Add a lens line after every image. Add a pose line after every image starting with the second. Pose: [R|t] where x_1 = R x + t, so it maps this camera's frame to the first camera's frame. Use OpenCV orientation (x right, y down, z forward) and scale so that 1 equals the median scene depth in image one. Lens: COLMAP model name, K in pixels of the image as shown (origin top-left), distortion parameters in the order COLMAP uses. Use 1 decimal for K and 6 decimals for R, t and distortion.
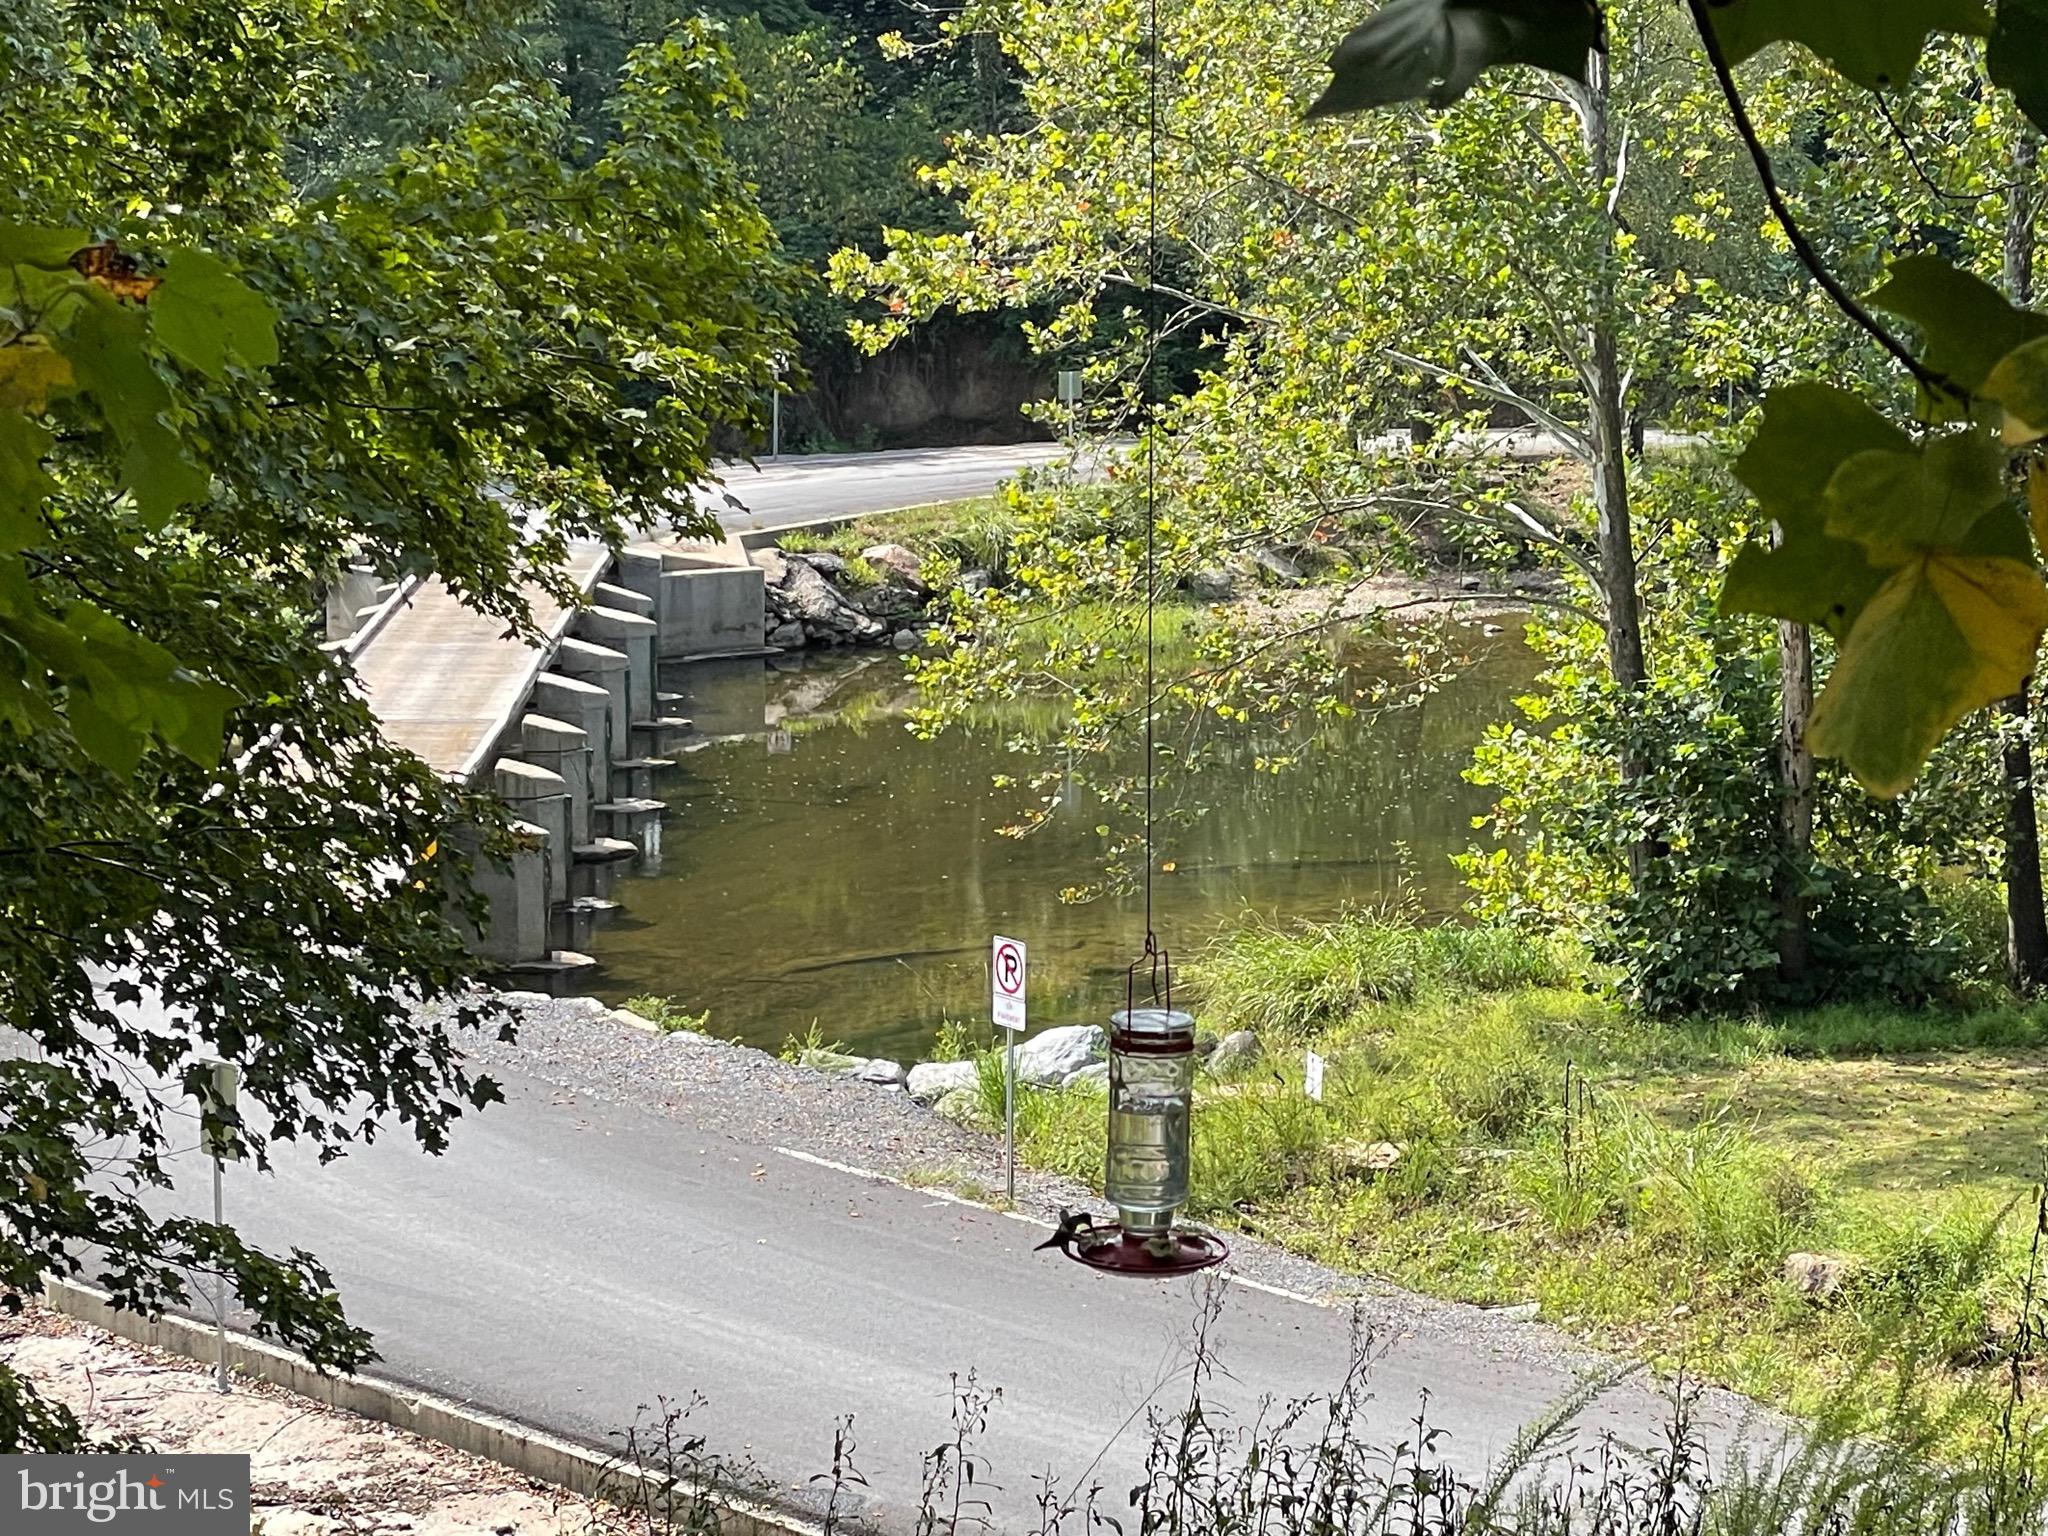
lens RADIAL K [[4954.3, 0, 1024.0], [0, 4954.3, 768.0], [0, 0, 1]] dist [0.036053, 0.769902]
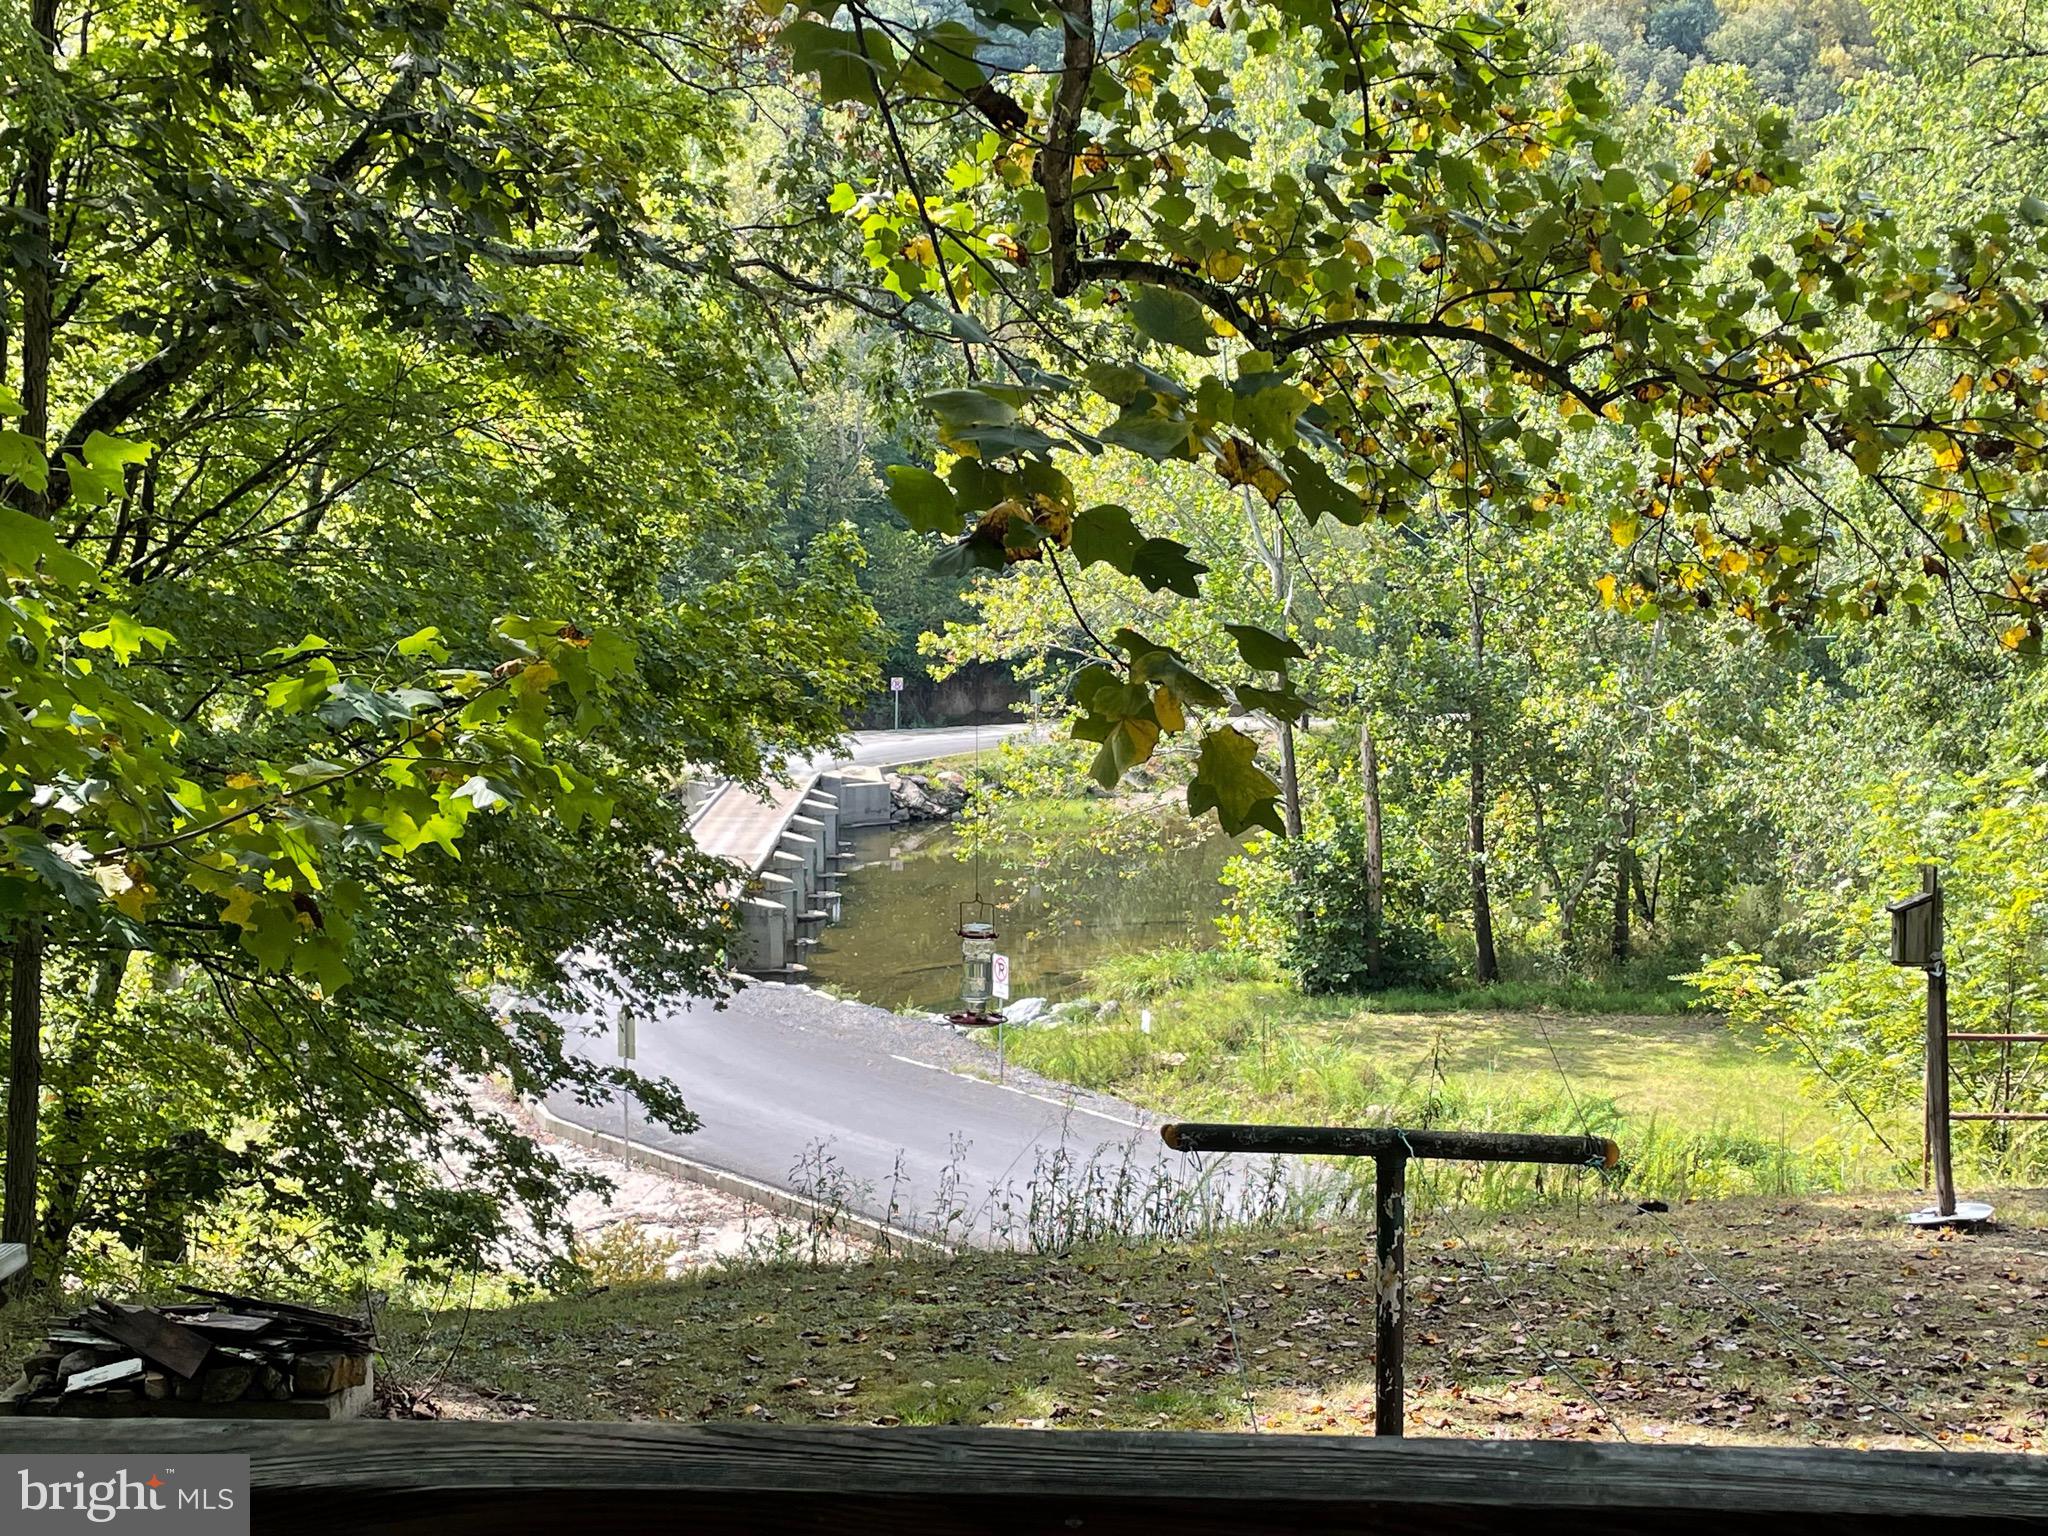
lens RADIAL K [[2701.4, 0, 1052.2], [0, 2701.4, 761.2], [0, 0, 1]] dist [0.212202, -0.683518]
pose [[0.999971, 0.000840, -0.007541, 0.026816], [-0.001246, 0.998542, -0.053968, 0.013413], [0.007484, 0.053975, 0.998514, -0.157094]]
